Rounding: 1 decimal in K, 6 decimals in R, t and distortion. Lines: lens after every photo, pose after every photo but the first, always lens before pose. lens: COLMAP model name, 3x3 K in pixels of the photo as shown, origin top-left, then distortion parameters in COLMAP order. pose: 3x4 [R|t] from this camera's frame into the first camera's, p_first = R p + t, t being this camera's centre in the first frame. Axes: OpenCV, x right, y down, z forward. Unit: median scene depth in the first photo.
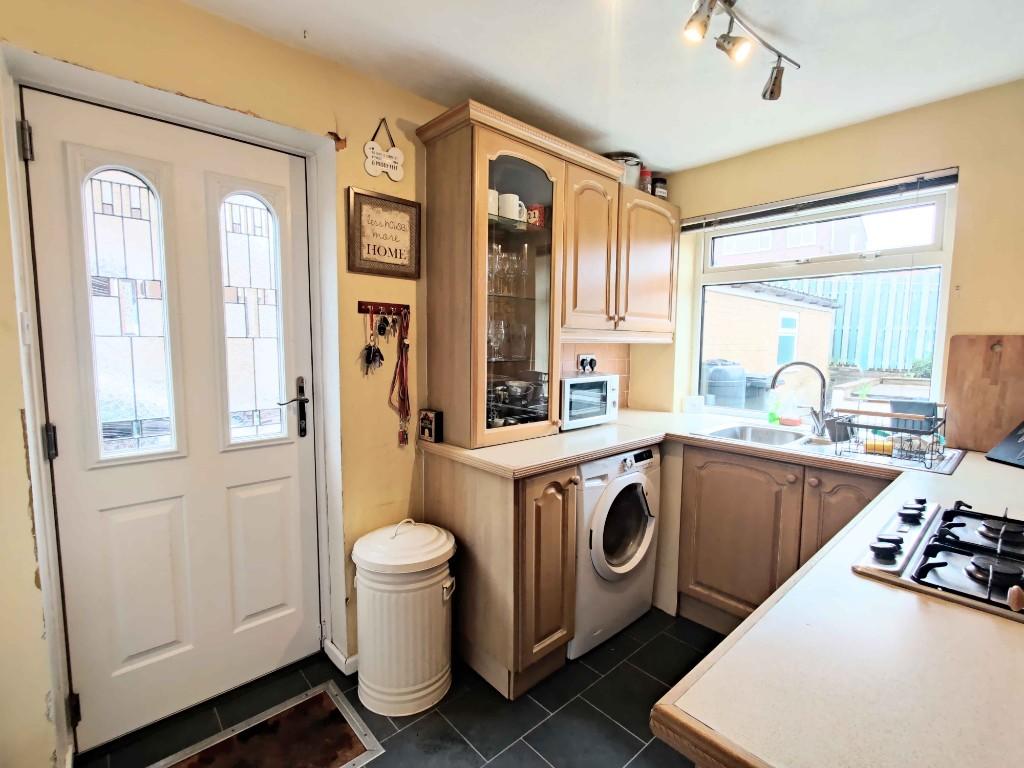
lens RADIAL K [[473.1, 0, 512.0], [0, 473.1, 384.0], [0, 0, 1]] dist [0.002607, -0.007576]
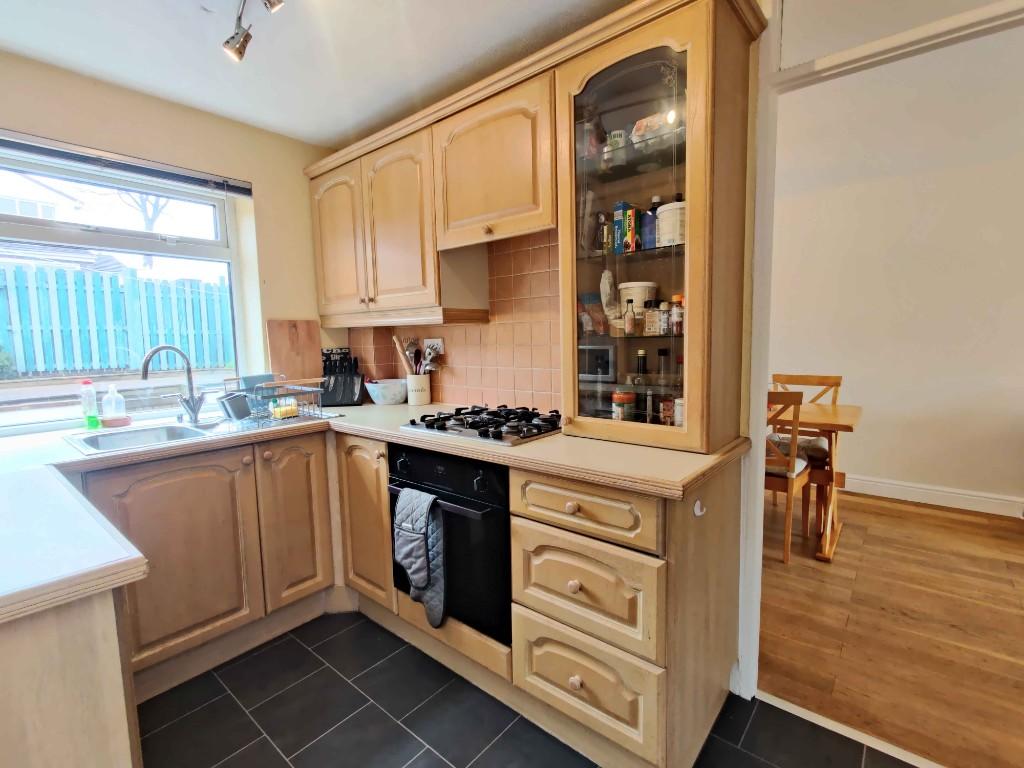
lens RADIAL K [[473.1, 0, 512.0], [0, 473.1, 384.0], [0, 0, 1]] dist [0.002607, -0.007576]
pose [[-0.136268, -0.102745, 0.985330, -0.423531], [0.110234, 0.986858, 0.118149, -0.011097], [-0.984520, 0.124717, -0.123151, 0.541366]]
